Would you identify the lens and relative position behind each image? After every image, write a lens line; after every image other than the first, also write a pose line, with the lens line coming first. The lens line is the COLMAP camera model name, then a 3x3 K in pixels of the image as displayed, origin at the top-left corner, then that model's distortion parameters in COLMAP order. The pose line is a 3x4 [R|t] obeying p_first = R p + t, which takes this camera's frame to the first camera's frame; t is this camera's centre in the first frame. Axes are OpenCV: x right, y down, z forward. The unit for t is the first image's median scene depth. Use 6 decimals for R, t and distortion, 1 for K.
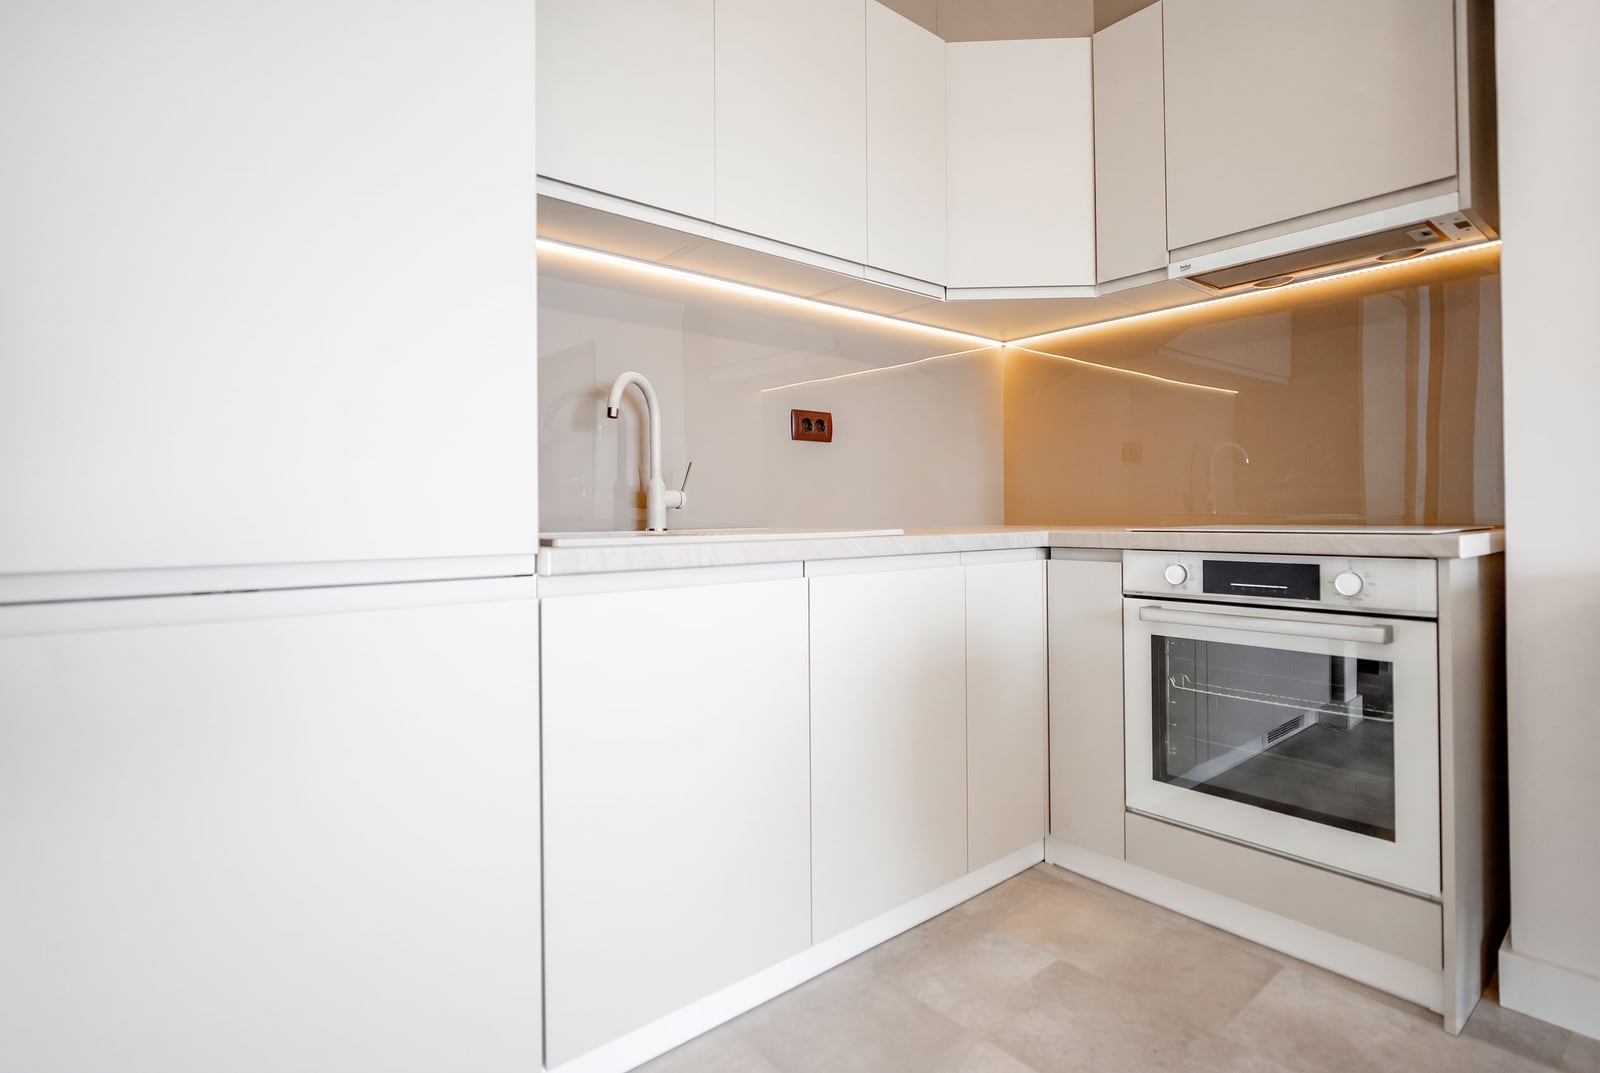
lens RADIAL K [[807.9, 0, 840.3], [0, 807.9, 508.7], [0, 0, 1]] dist [-0.009080, -0.002012]
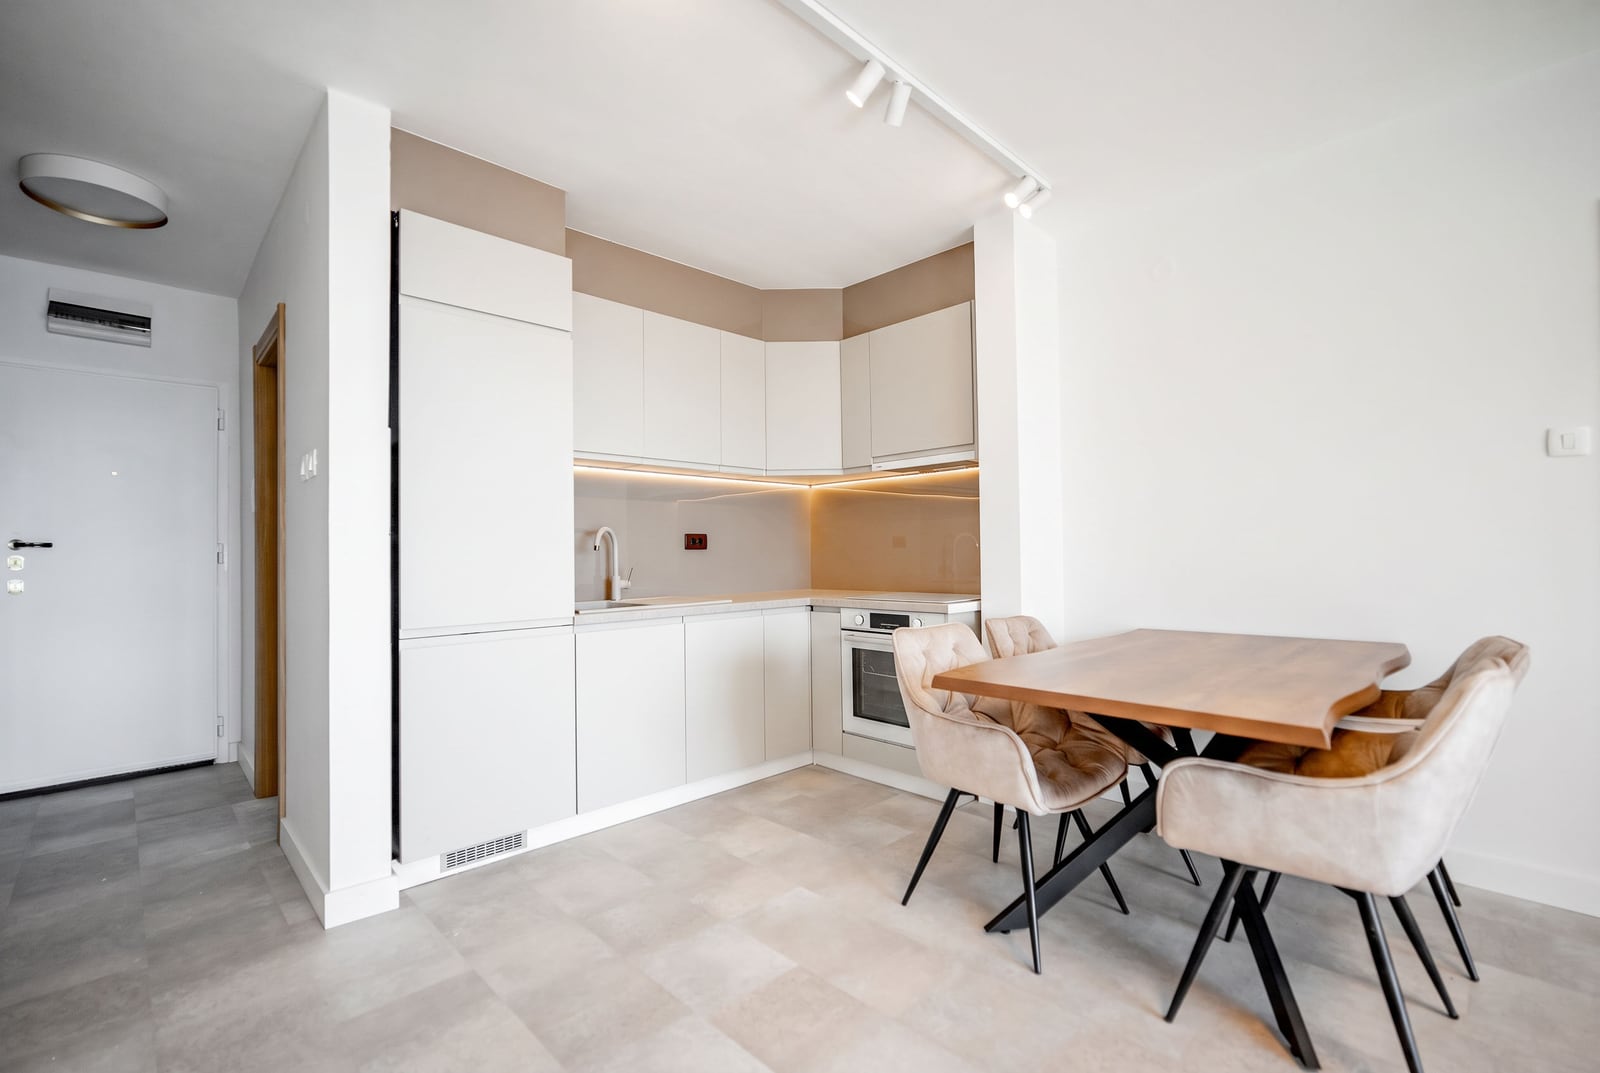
lens RADIAL K [[709.5, 0, 796.9], [0, 709.5, 540.9], [0, 0, 1]] dist [-0.010344, 0.002372]
pose [[0.998802, -0.002785, 0.048861, 0.158402], [0.003339, 0.999931, -0.011251, -0.109285], [-0.048826, 0.011400, 0.998742, -0.900693]]
